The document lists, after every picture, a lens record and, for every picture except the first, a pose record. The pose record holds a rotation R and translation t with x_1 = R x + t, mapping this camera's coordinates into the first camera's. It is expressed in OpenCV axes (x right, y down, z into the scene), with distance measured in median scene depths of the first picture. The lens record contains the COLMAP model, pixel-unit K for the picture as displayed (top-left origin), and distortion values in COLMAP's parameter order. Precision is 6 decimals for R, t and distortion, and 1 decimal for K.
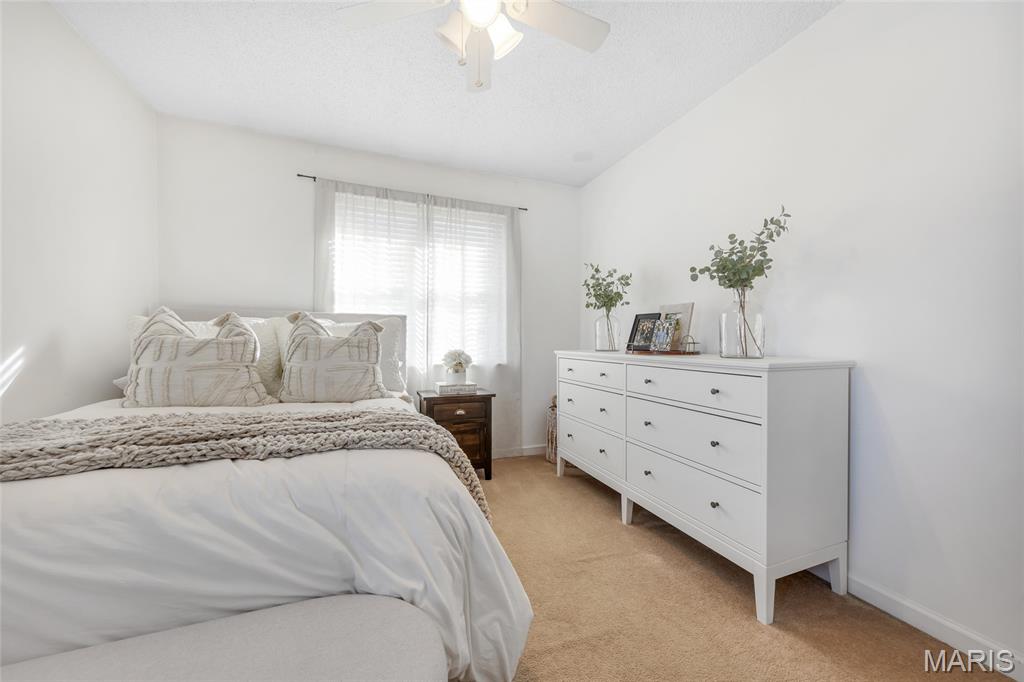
lens RADIAL K [[376.3, 0, 512.0], [0, 376.3, 341.0], [0, 0, 1]] dist [0.008296, -0.000049]
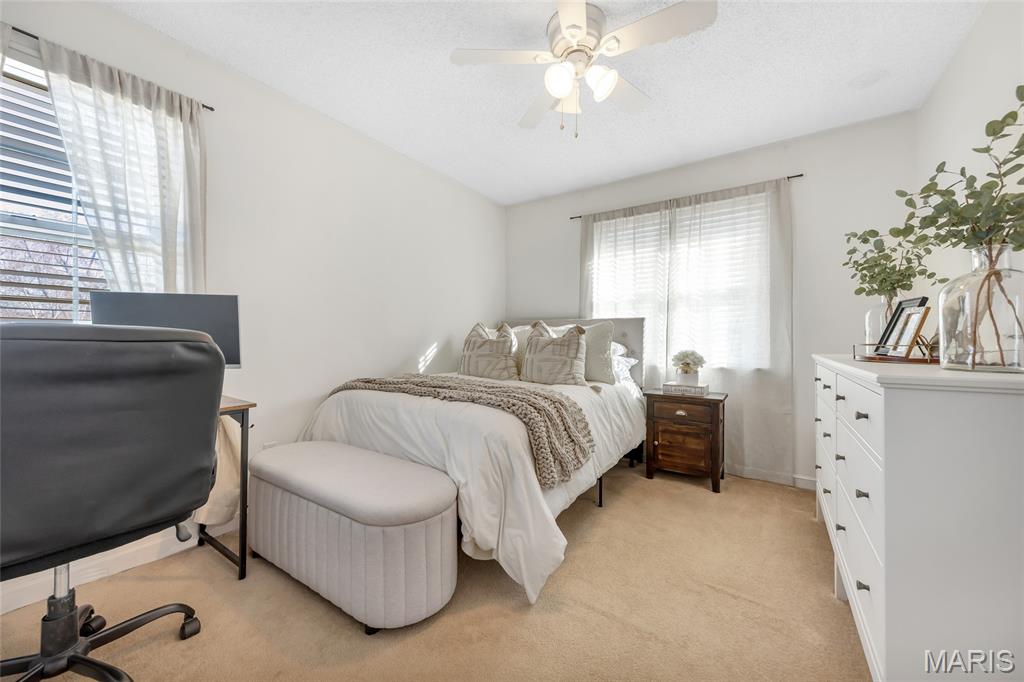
lens RADIAL K [[376.3, 0, 512.0], [0, 376.3, 341.0], [0, 0, 1]] dist [0.008296, -0.000049]
pose [[0.570121, 0.000365, -0.821560, 0.408239], [-0.004574, 0.999986, -0.002730, 0.003823], [0.821548, 0.005315, 0.570115, 0.061951]]
